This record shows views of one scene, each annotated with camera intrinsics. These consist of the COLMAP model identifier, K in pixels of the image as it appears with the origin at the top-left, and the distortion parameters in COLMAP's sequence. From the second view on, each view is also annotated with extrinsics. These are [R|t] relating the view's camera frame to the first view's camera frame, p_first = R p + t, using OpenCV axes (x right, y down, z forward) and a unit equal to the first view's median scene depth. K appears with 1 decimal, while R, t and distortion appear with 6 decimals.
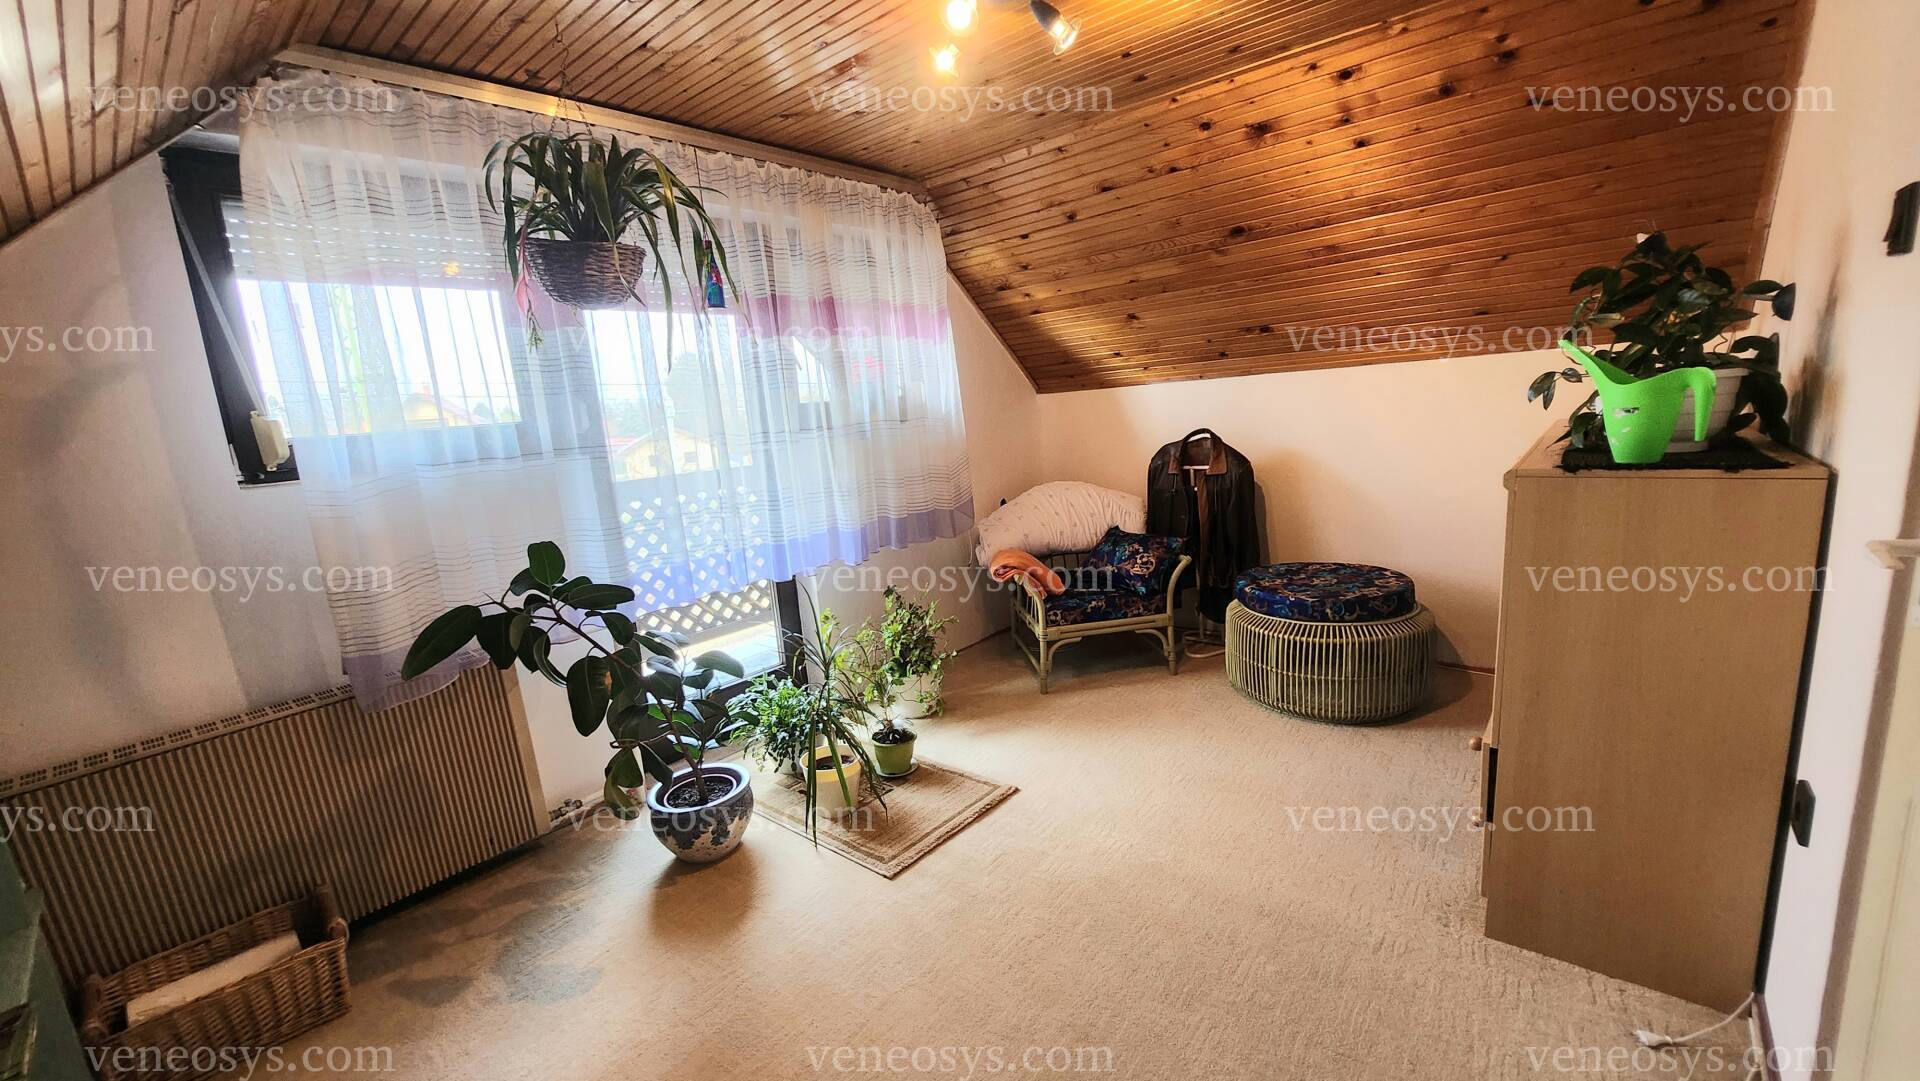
lens RADIAL K [[767.1, 0, 970.6], [0, 767.1, 552.7], [0, 0, 1]] dist [-0.013711, -0.002081]
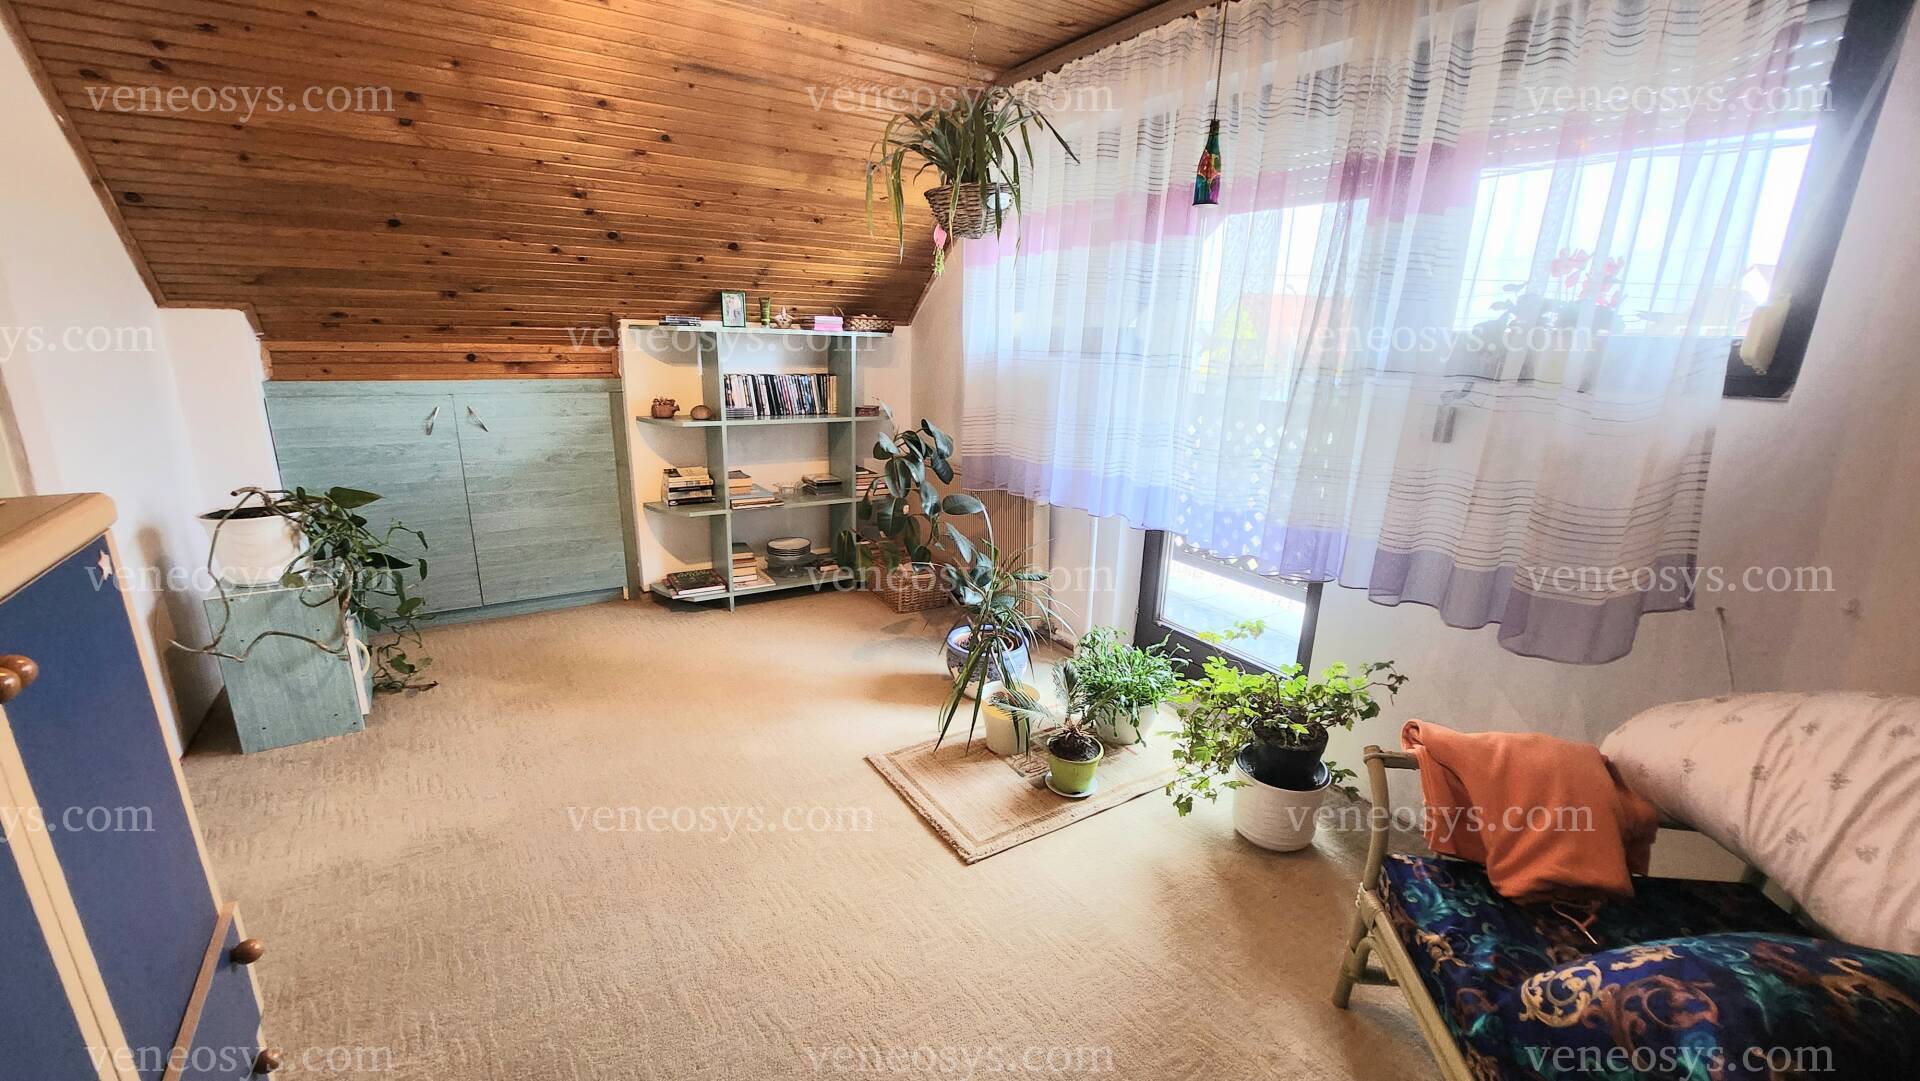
lens RADIAL K [[767.1, 0, 970.5], [0, 767.1, 550.1], [0, 0, 1]] dist [-0.013711, -0.002081]
pose [[-0.286591, 0.320367, -0.902901, 0.490447], [-0.193525, 0.903648, 0.382059, -0.195832], [0.938304, 0.284229, -0.196978, 0.817437]]
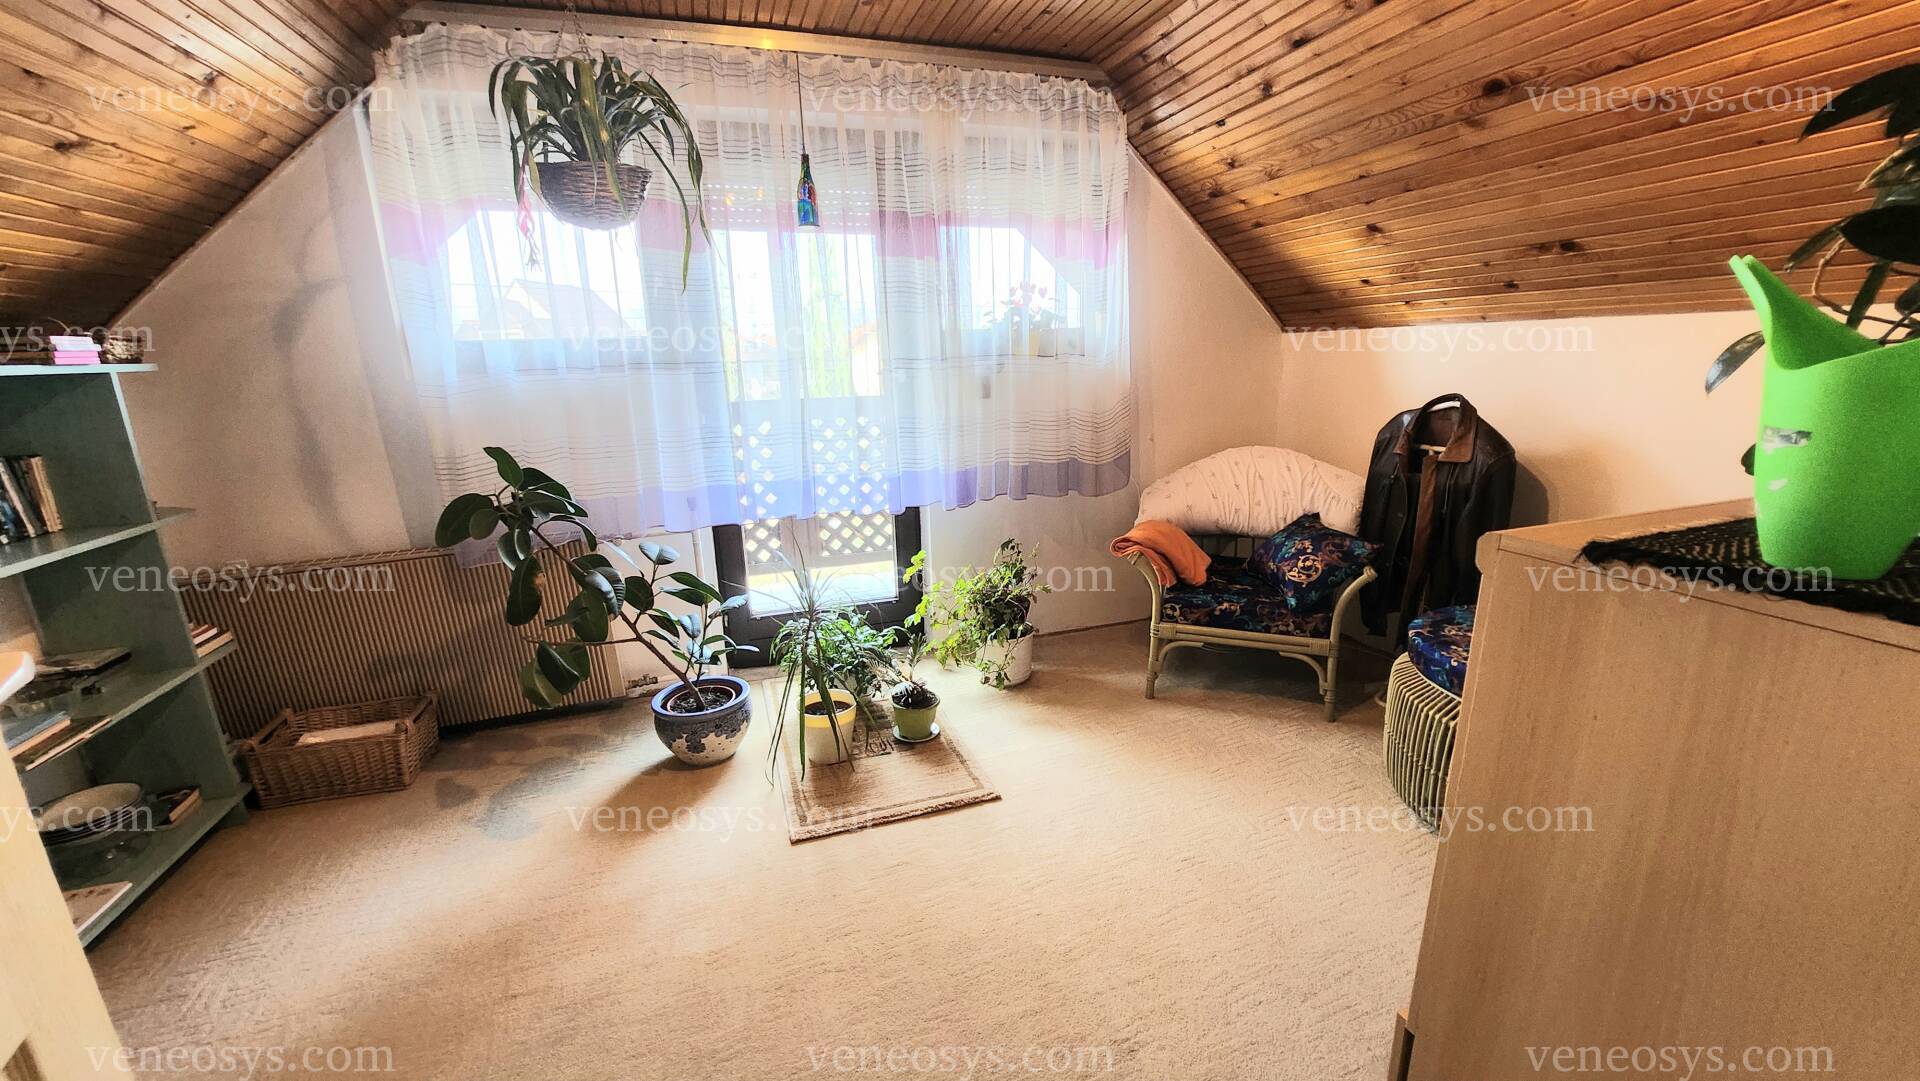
lens RADIAL K [[767.1, 0, 978.1], [0, 767.1, 554.4], [0, 0, 1]] dist [-0.013711, -0.002081]
pose [[0.858614, 0.183742, -0.478561, 0.309755], [-0.137753, 0.981918, 0.129854, -0.052779], [0.493767, -0.045572, 0.868399, 0.193348]]
